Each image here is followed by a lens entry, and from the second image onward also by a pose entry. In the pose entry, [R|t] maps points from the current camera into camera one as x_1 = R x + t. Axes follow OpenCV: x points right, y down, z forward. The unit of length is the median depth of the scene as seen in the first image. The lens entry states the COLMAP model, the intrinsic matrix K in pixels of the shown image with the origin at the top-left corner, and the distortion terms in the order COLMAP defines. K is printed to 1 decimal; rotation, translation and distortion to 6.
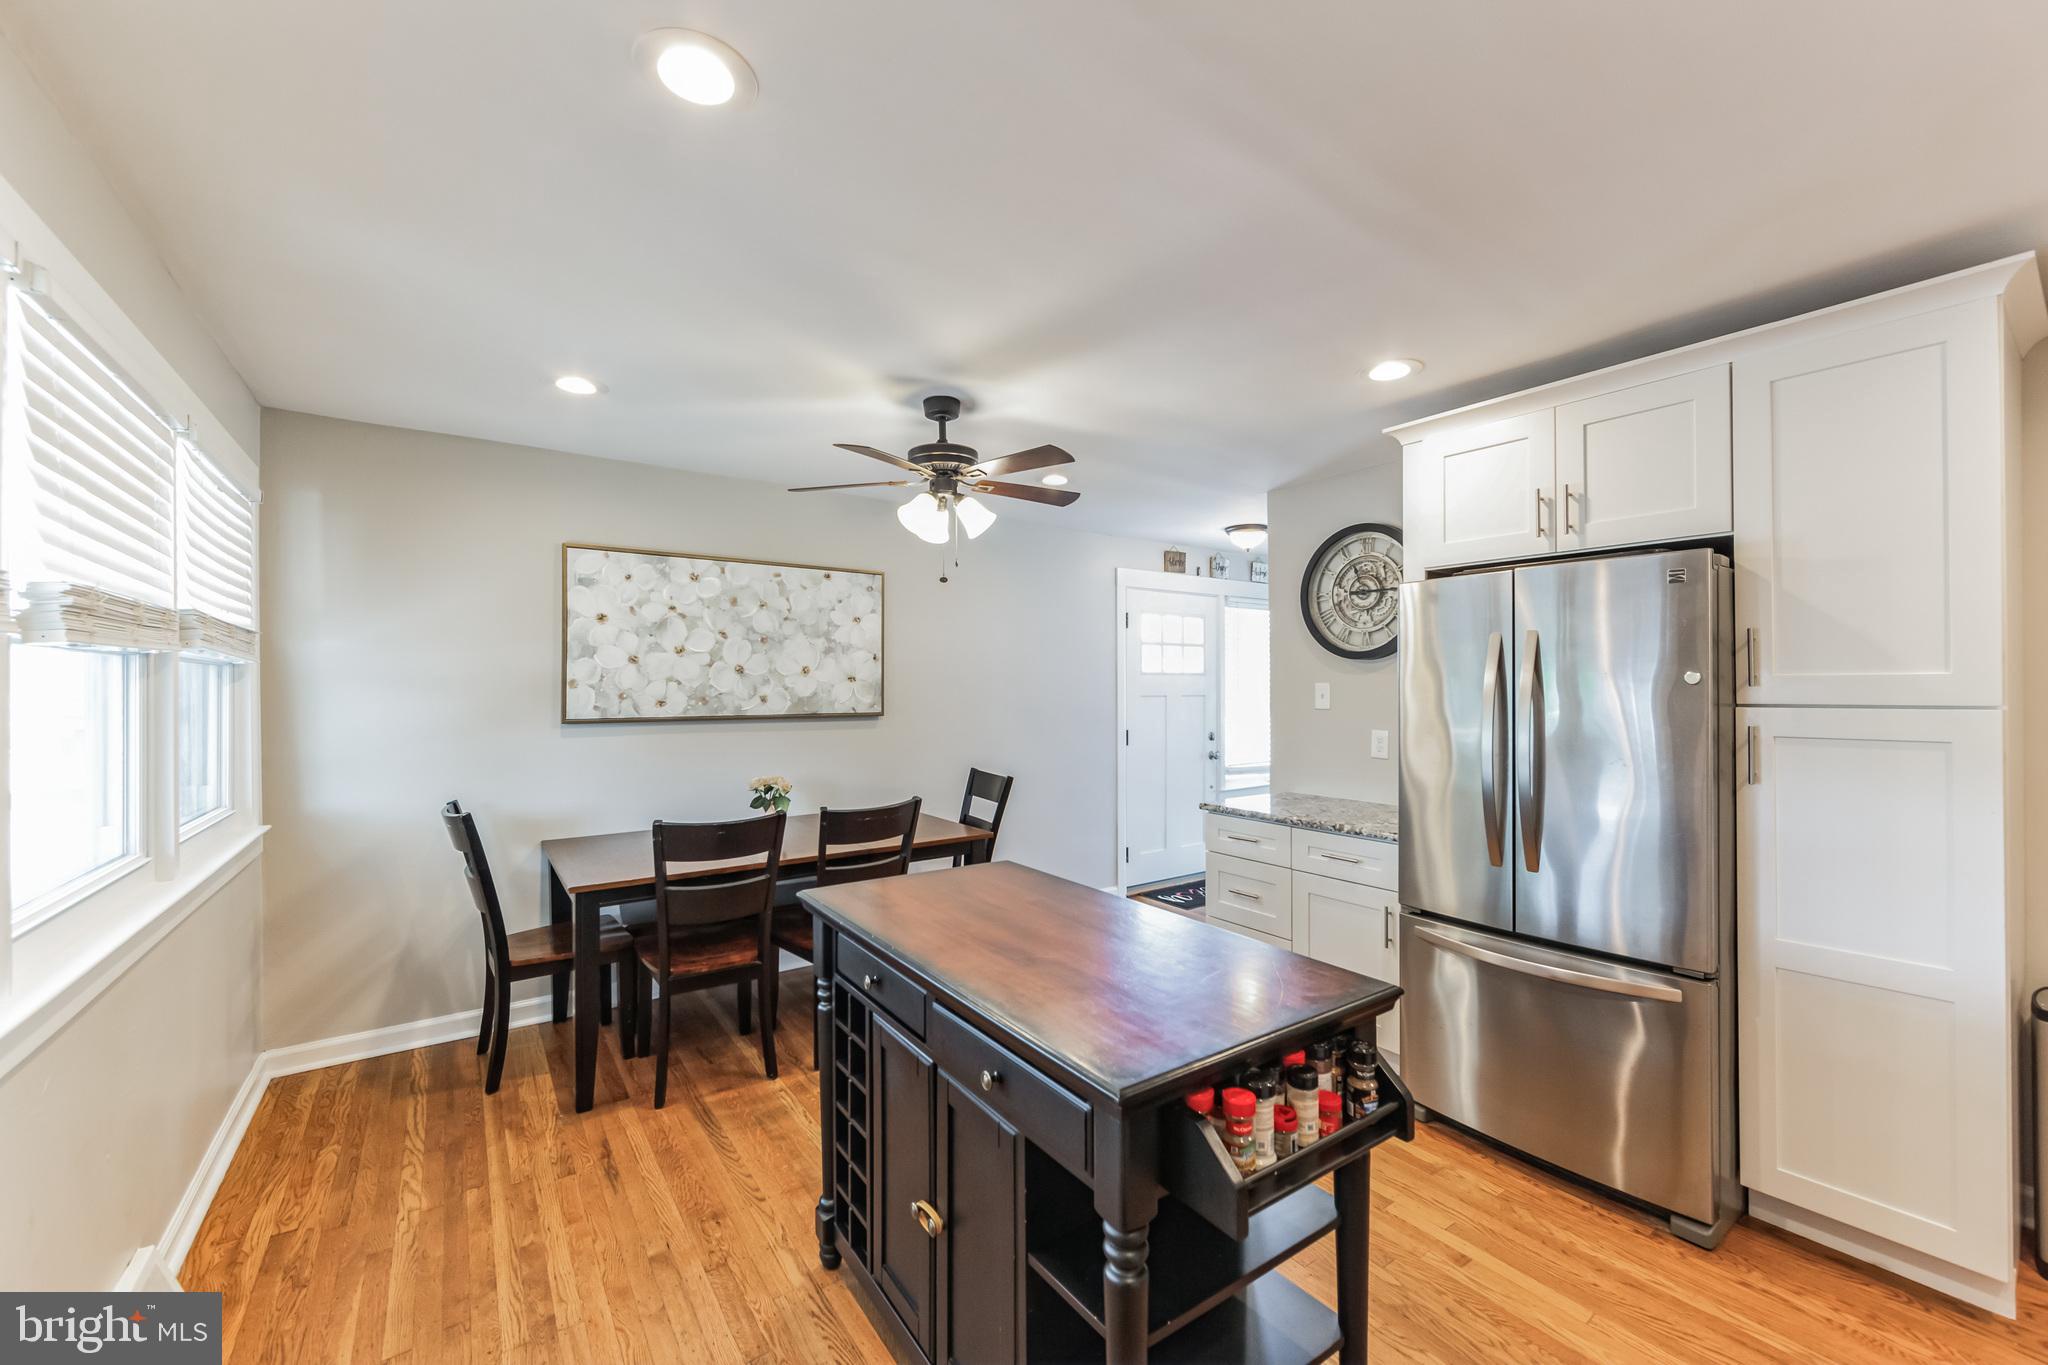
lens RADIAL K [[803.7, 0, 1034.4], [0, 803.7, 686.2], [0, 0, 1]] dist [-0.001761, 0.000091]
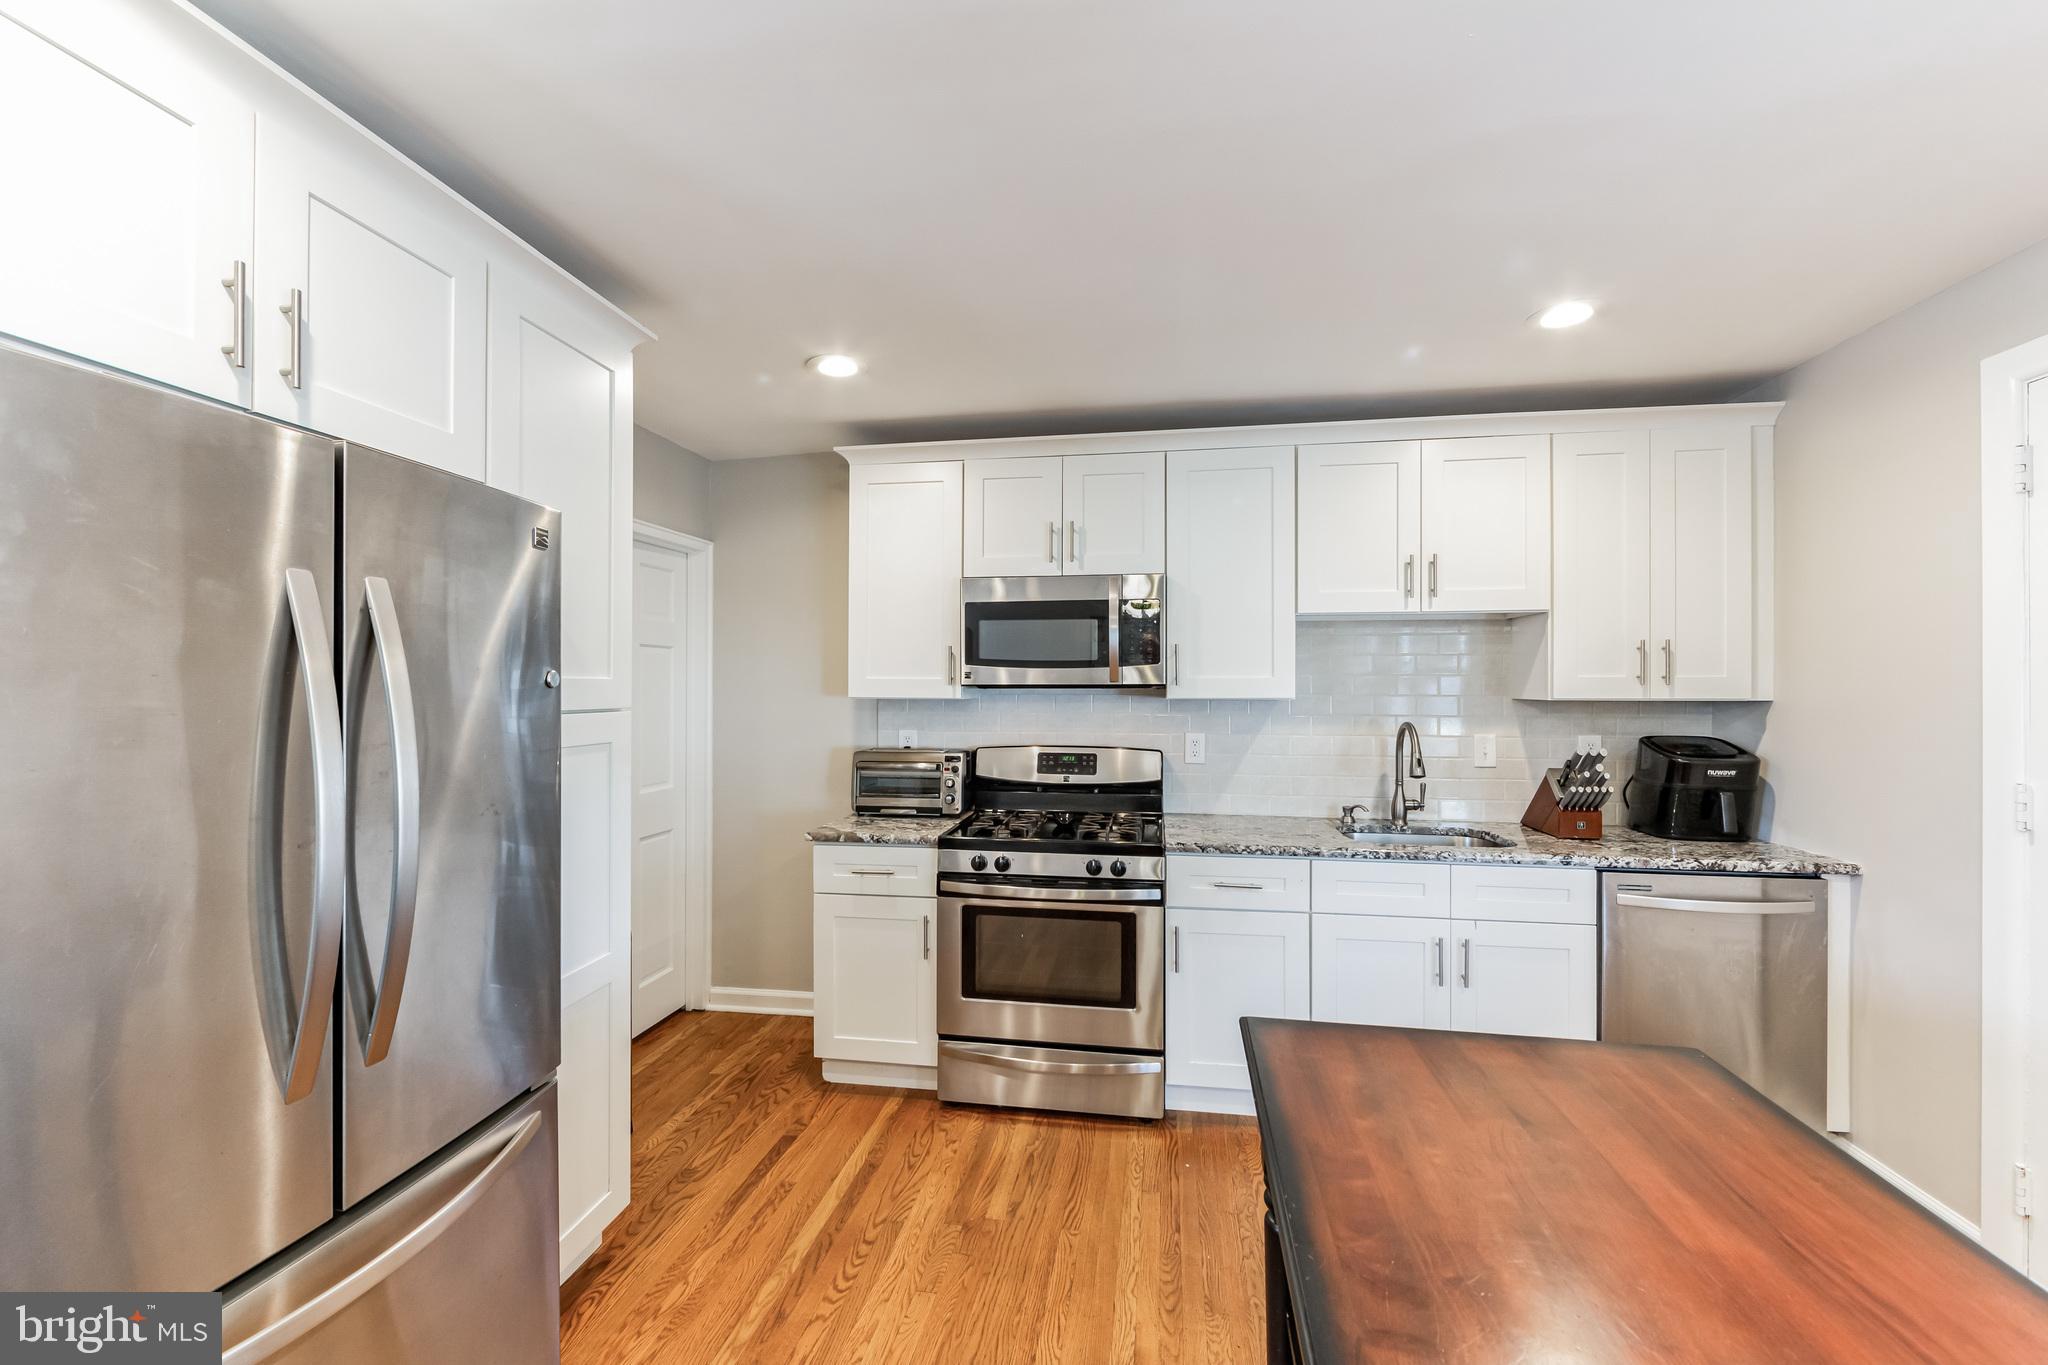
lens RADIAL K [[803.7, 0, 1028.8], [0, 803.7, 689.6], [0, 0, 1]] dist [-0.001761, 0.000091]
pose [[-0.696291, 0.002709, 0.717755, -0.011280], [0.000229, 0.999994, -0.003552, 0.001080], [-0.717760, -0.002309, -0.696287, 0.642985]]
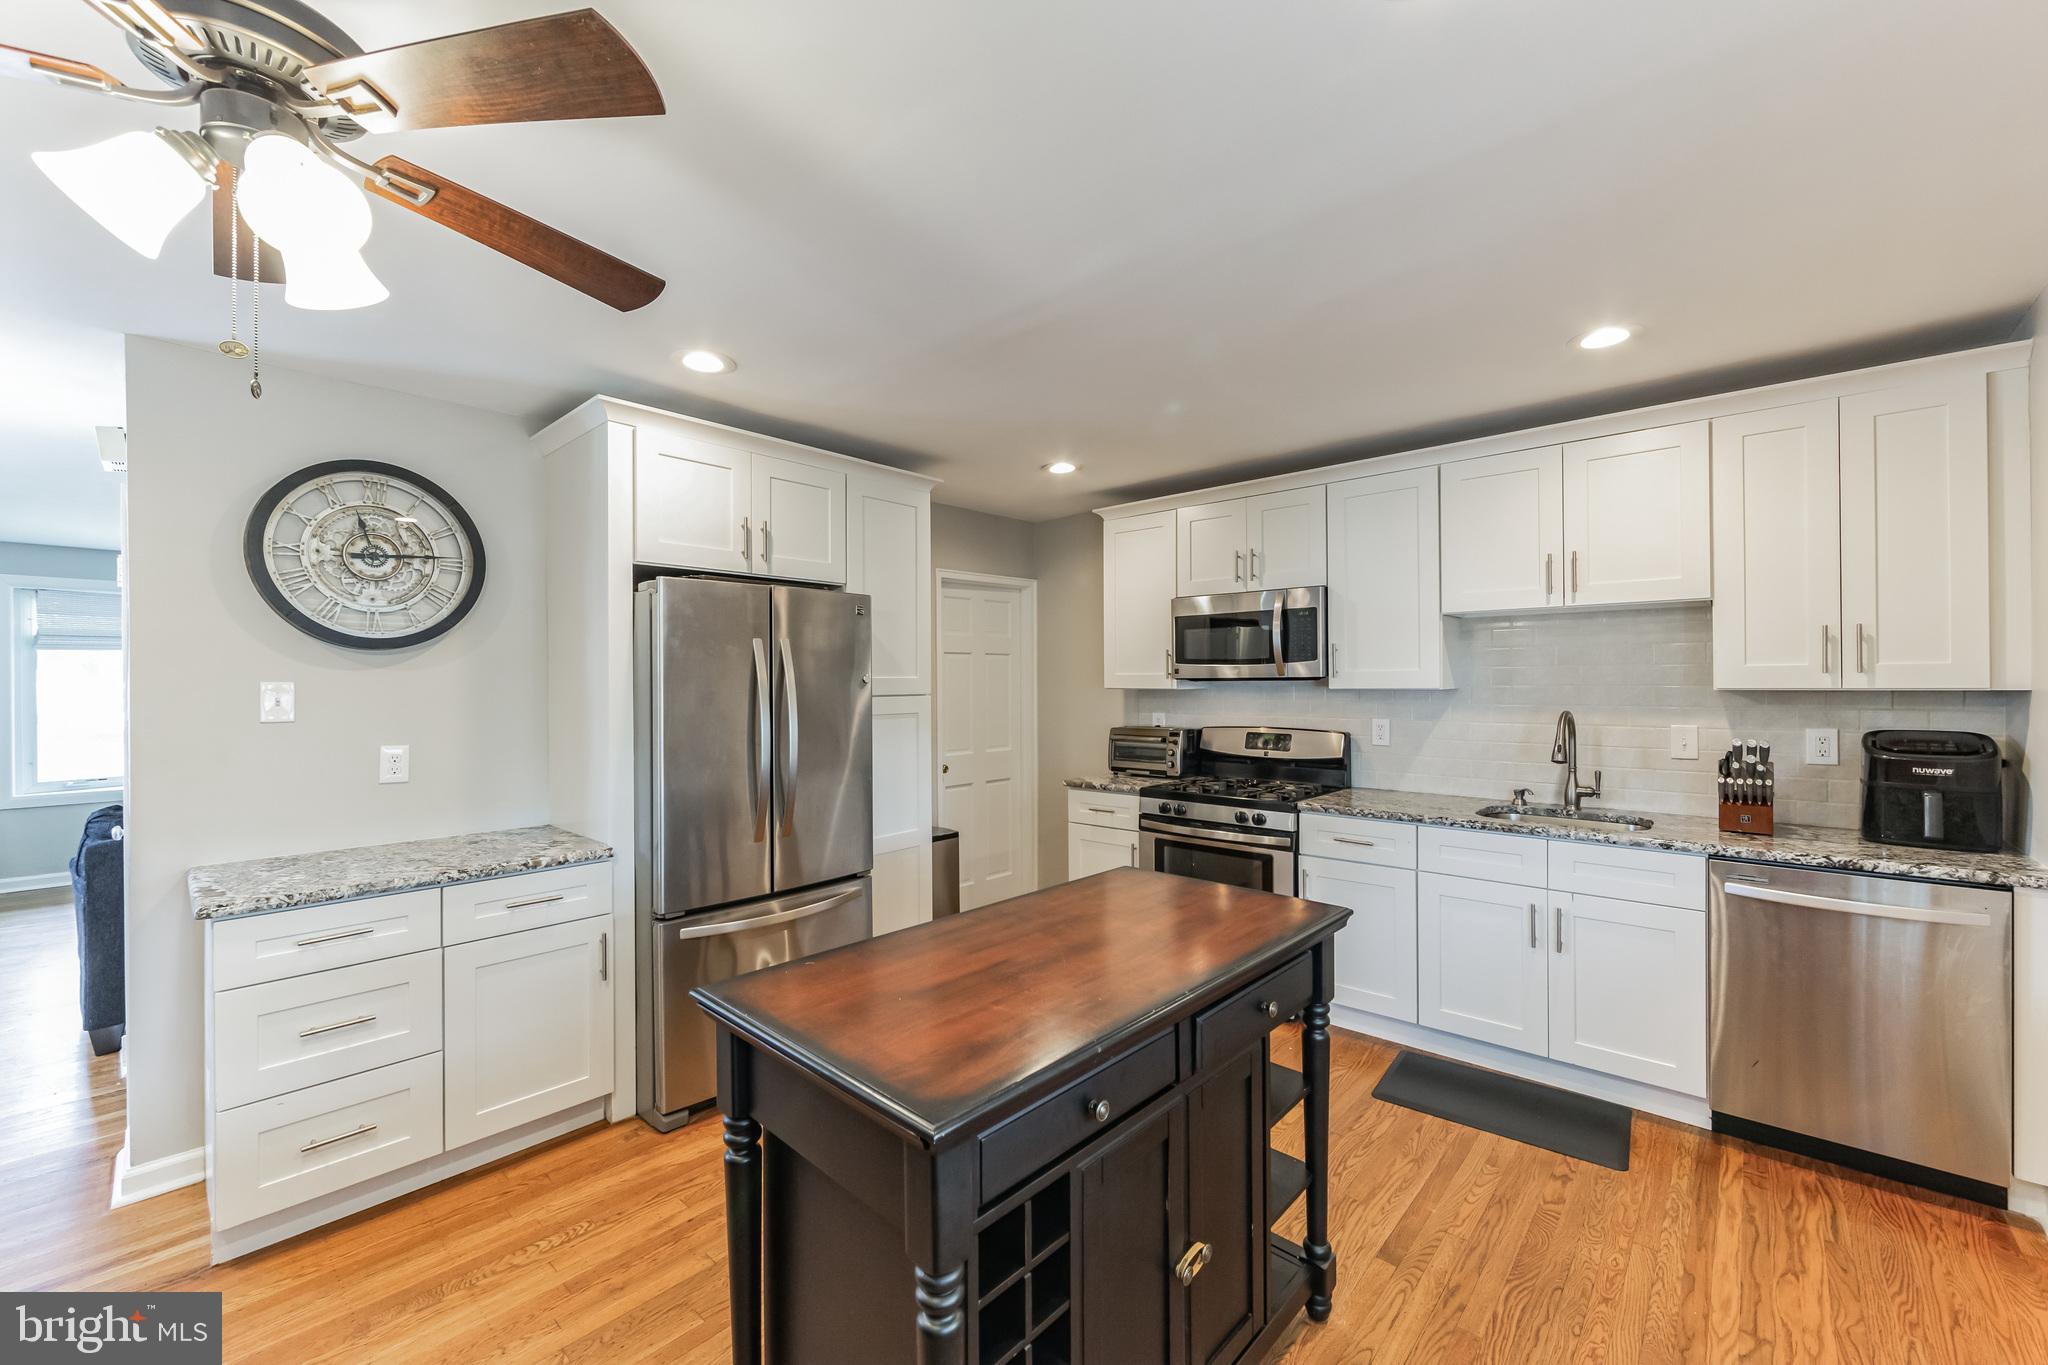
lens RADIAL K [[803.7, 0, 1029.1], [0, 803.7, 684.6], [0, 0, 1]] dist [-0.001761, 0.000091]
pose [[-0.200315, 0.001186, 0.979731, -0.392330], [0.004503, 0.999990, -0.000289, 0.001164], [-0.979721, 0.004354, -0.200319, 0.536874]]
